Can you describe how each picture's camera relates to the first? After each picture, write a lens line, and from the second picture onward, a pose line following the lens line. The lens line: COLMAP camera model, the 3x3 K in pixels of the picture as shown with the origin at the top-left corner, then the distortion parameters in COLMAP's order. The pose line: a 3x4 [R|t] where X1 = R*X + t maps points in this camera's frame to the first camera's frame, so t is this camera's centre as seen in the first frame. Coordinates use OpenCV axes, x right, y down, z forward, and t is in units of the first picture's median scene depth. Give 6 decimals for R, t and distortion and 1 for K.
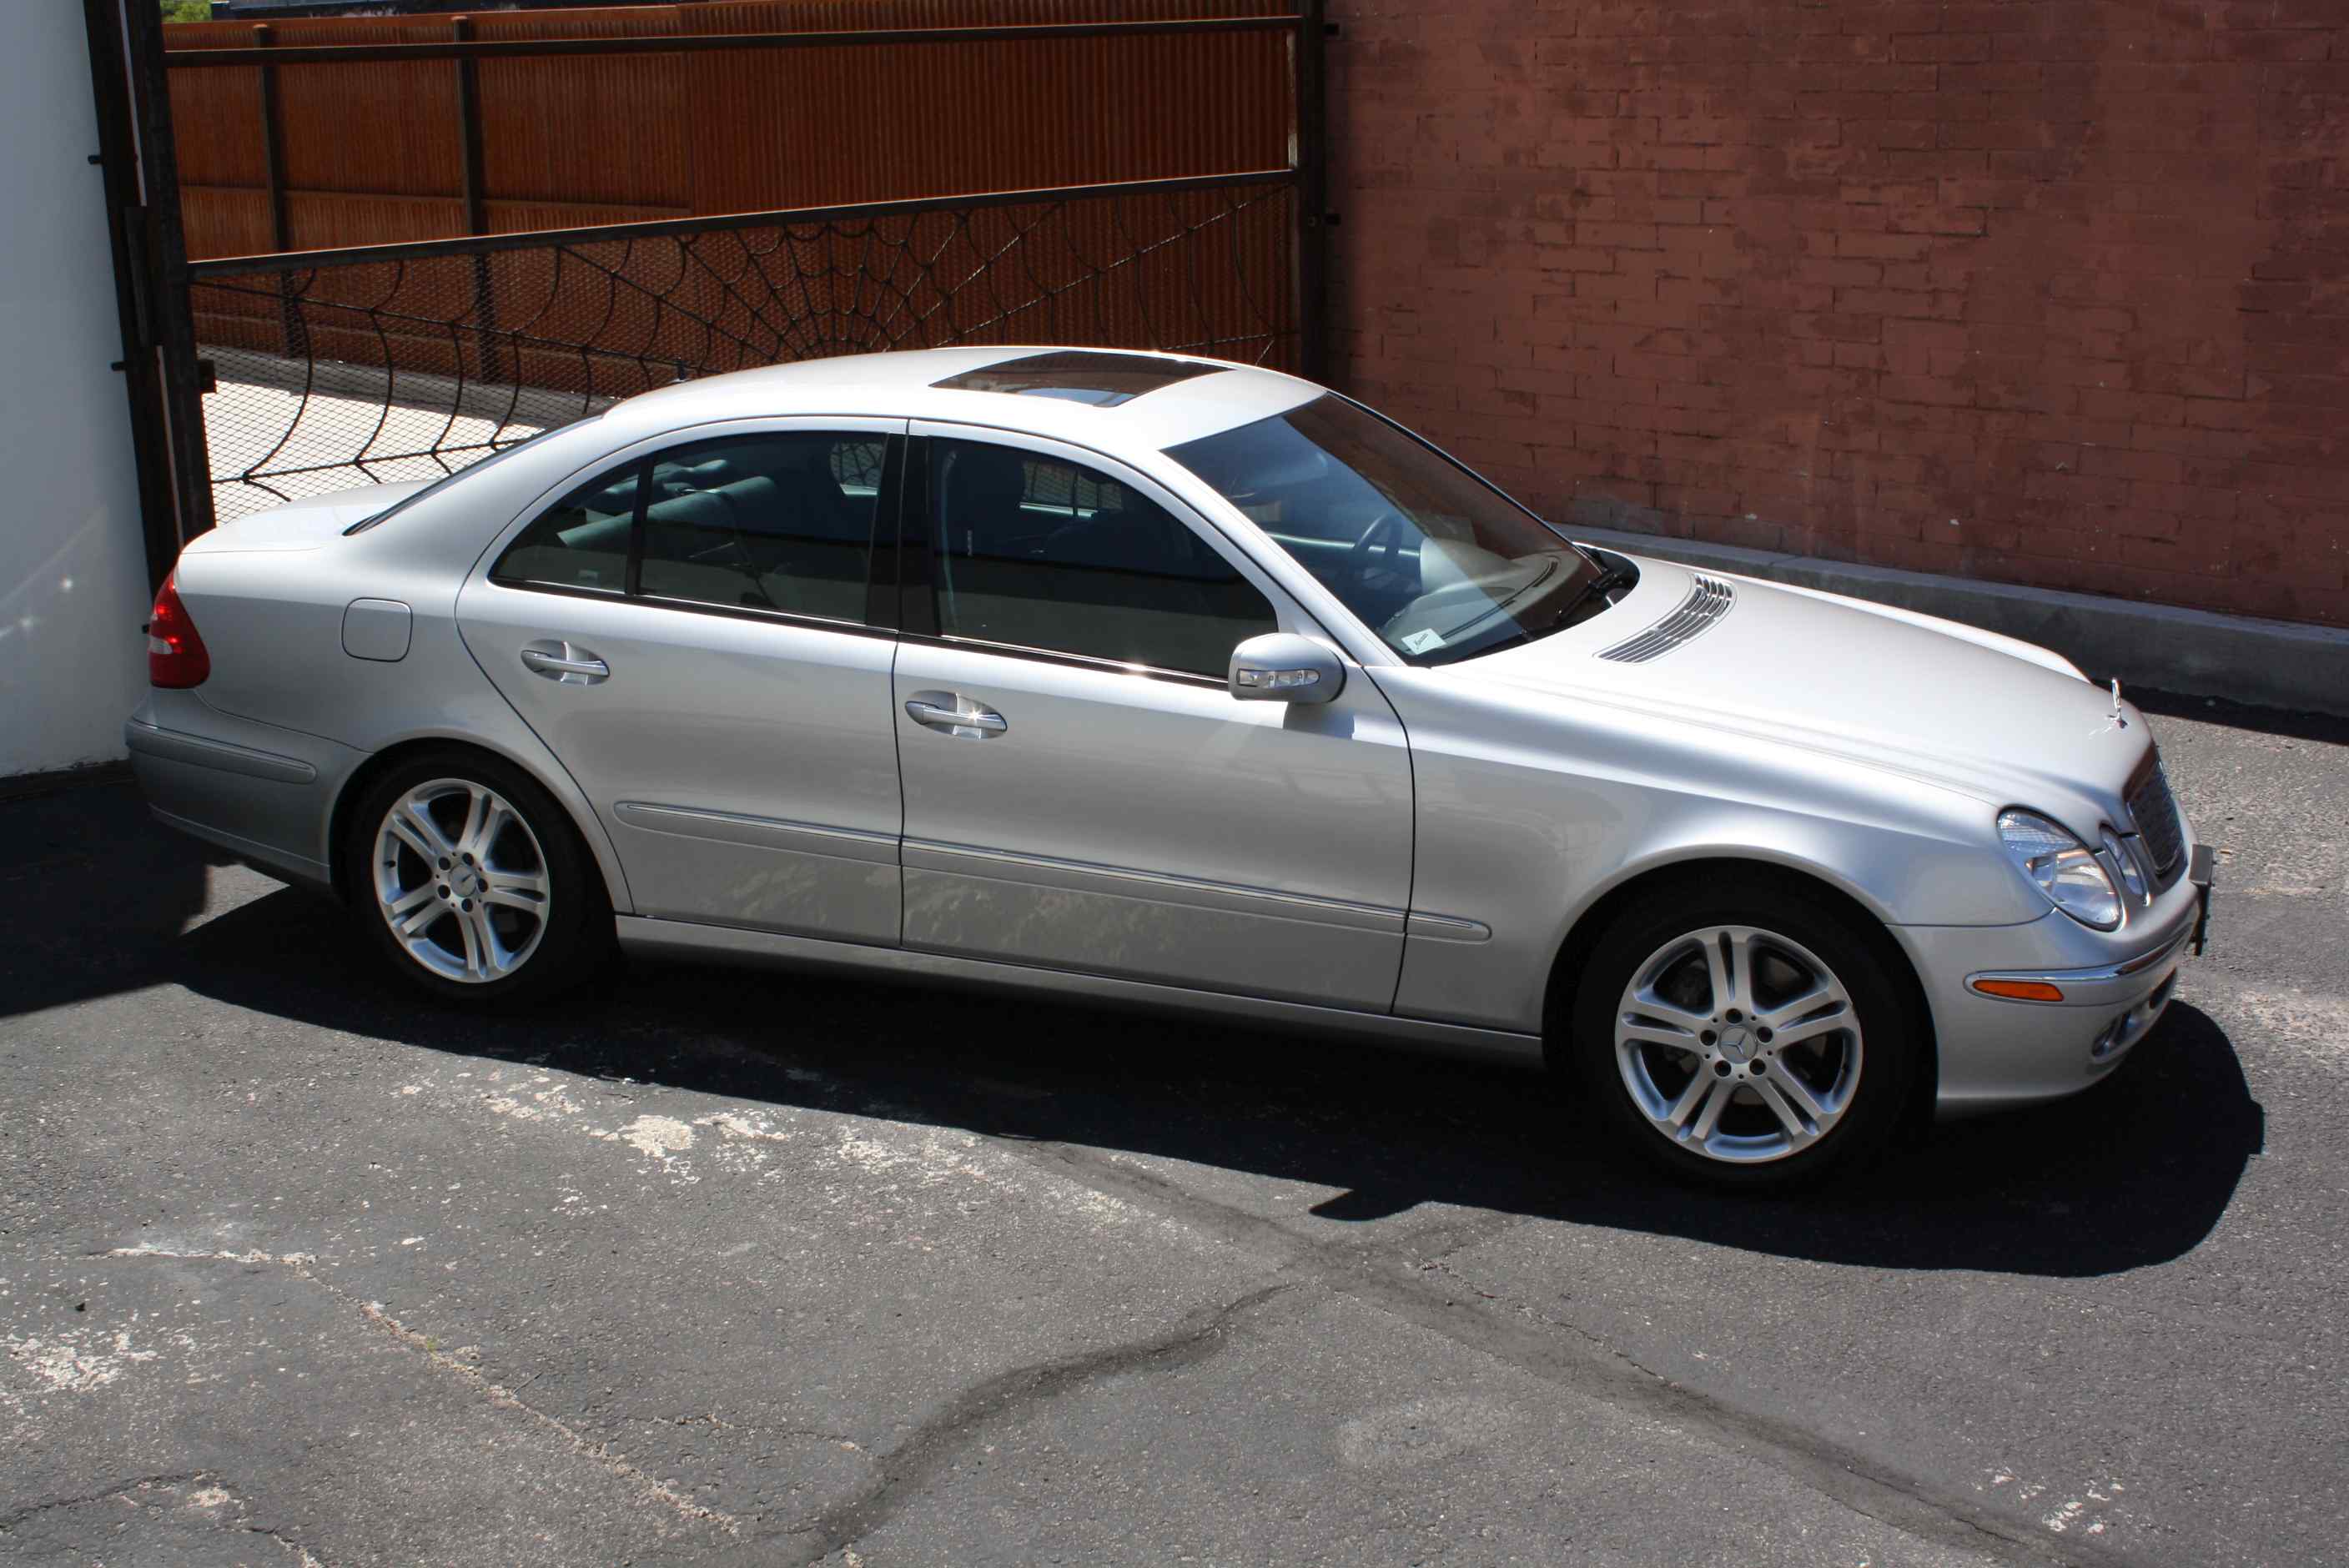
lens RADIAL K [[2845.6, 0, 1183.3], [0, 2845.6, 793.0], [0, 0, 1]] dist [-0.101564, 0.157841]
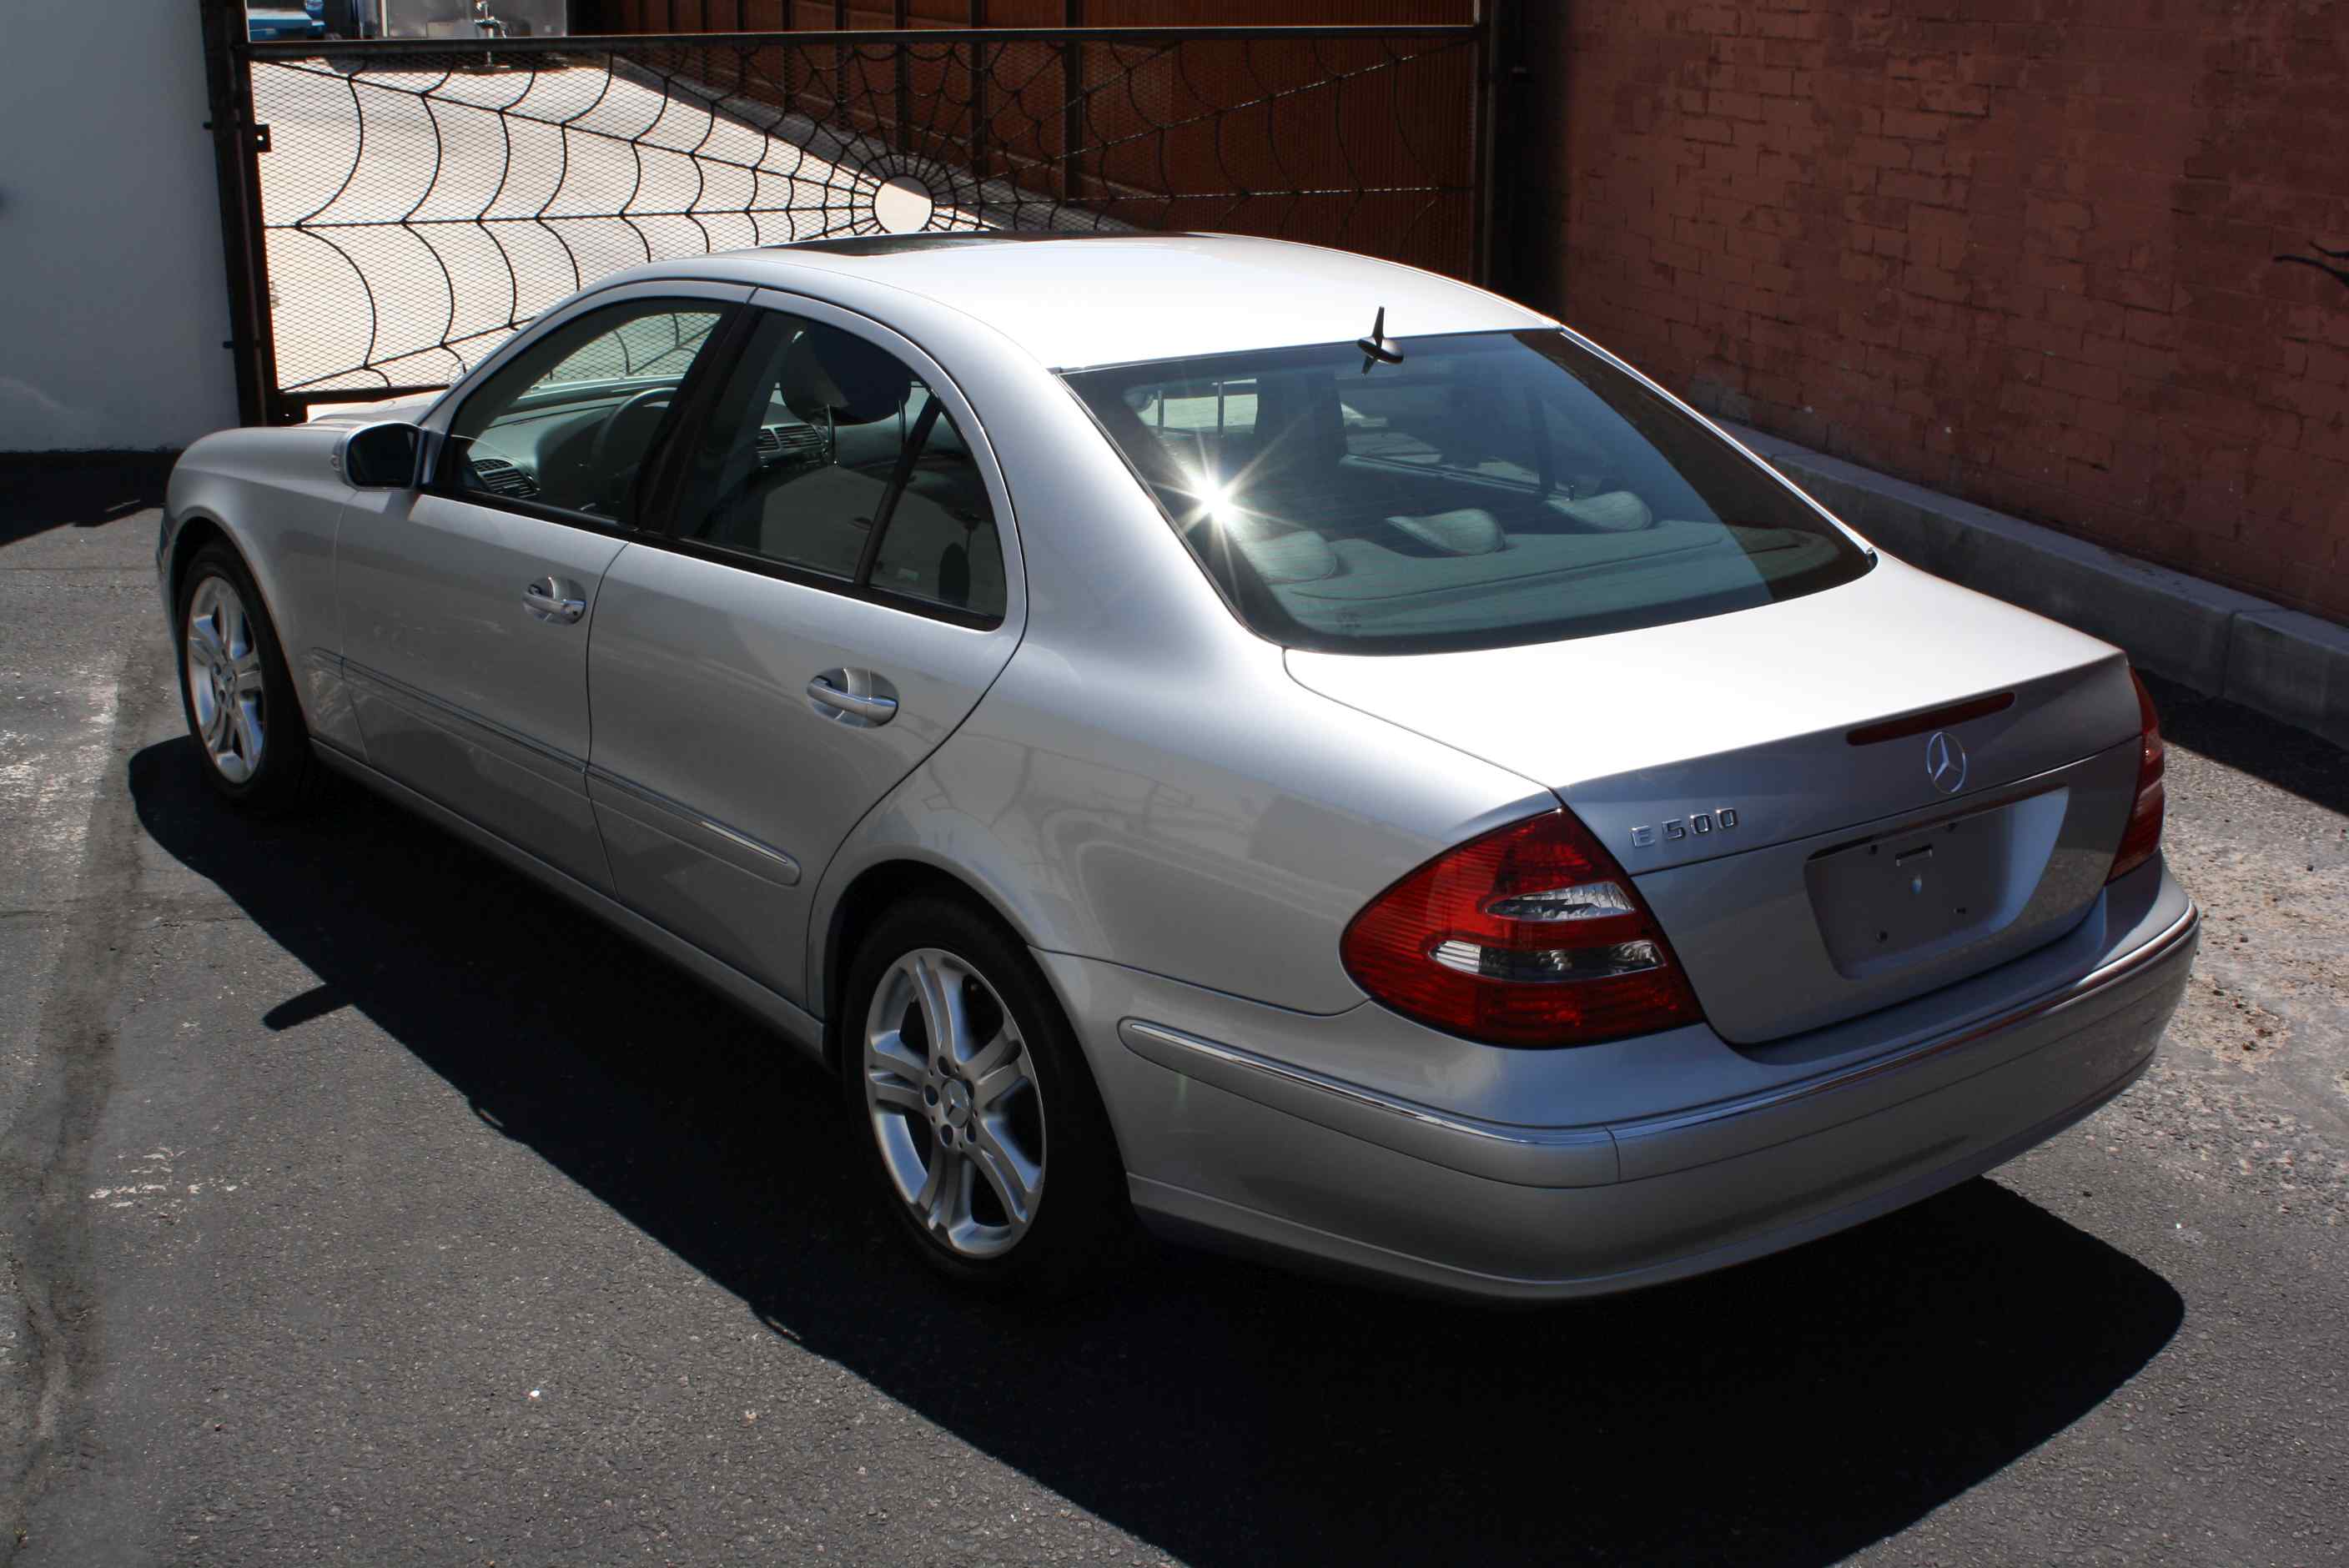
lens RADIAL K [[2731.2, 0, 1189.7], [0, 2731.2, 782.9], [0, 0, 1]] dist [-0.103079, 0.127111]
pose [[0.895793, 0.157767, -0.415530, 0.442043], [-0.140279, 0.987454, 0.072502, -0.011856], [0.421755, -0.006656, 0.906685, 0.097010]]
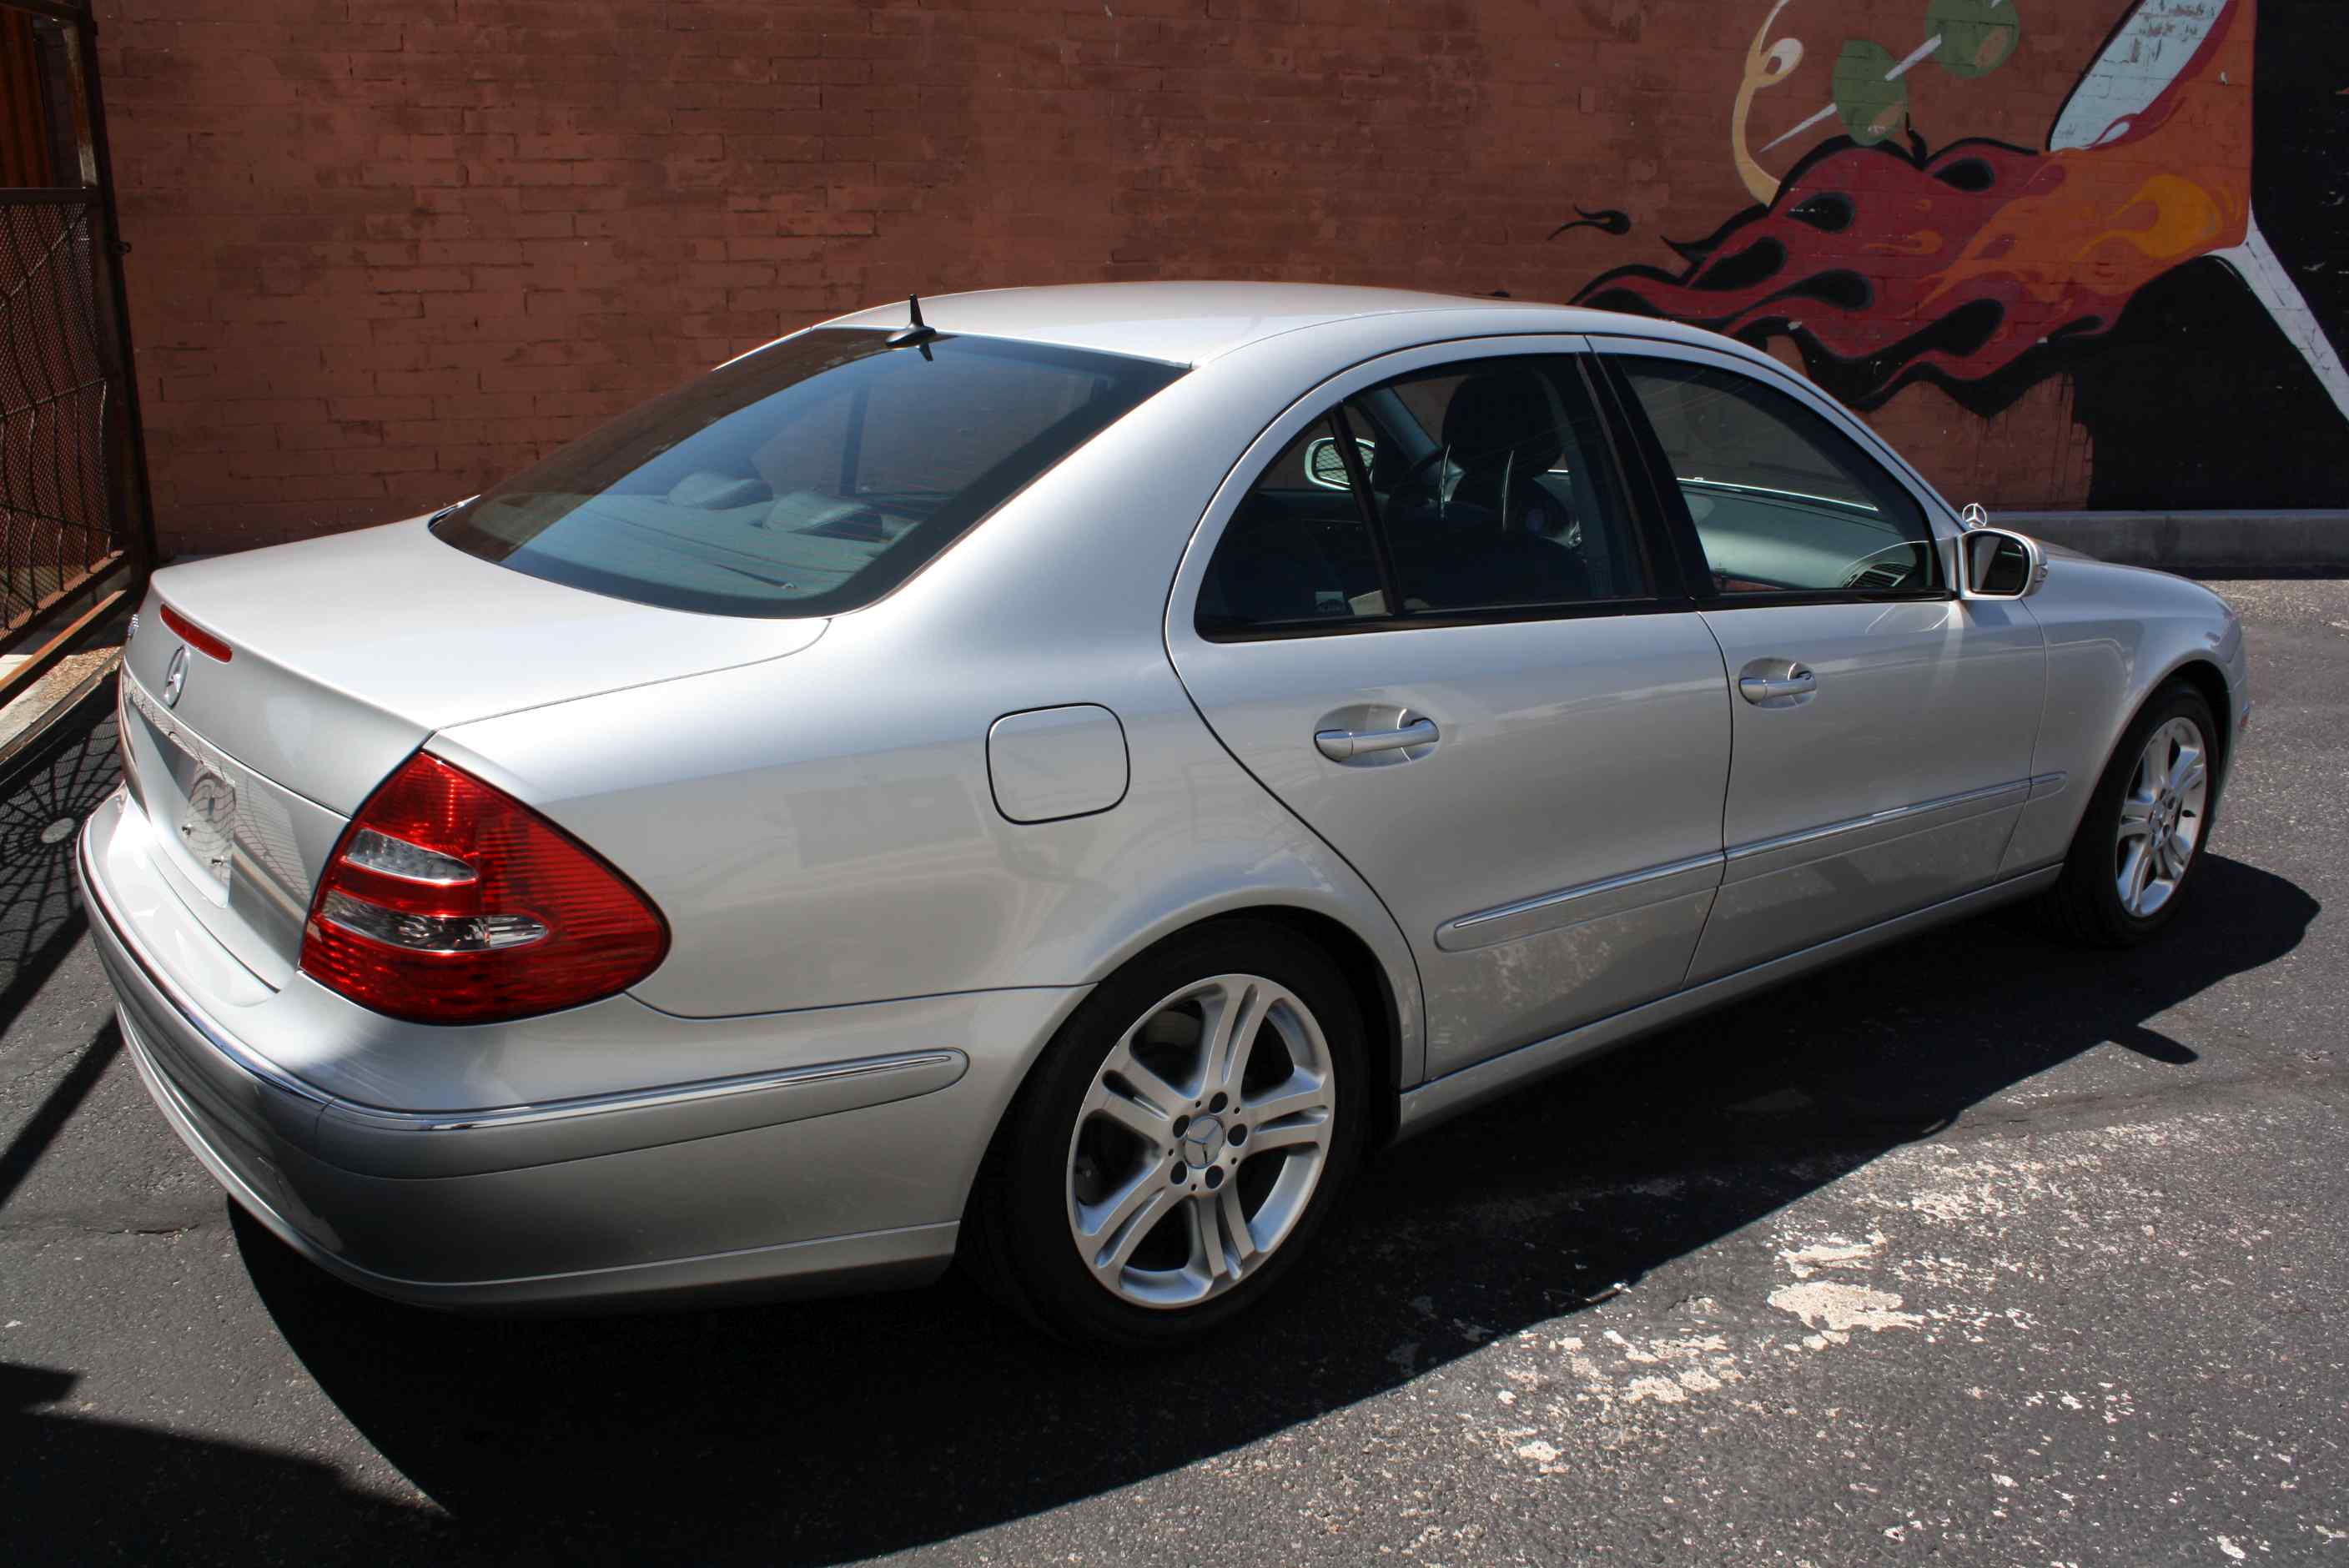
lens RADIAL K [[1986.4, 0, 1186.5], [0, 1986.4, 792.6], [0, 0, 1]] dist [-0.168140, 0.148765]
pose [[0.501670, -0.222418, 0.835977, -0.366483], [0.196607, 0.970407, 0.140200, -0.062094], [-0.842421, 0.094025, 0.530553, 0.479883]]
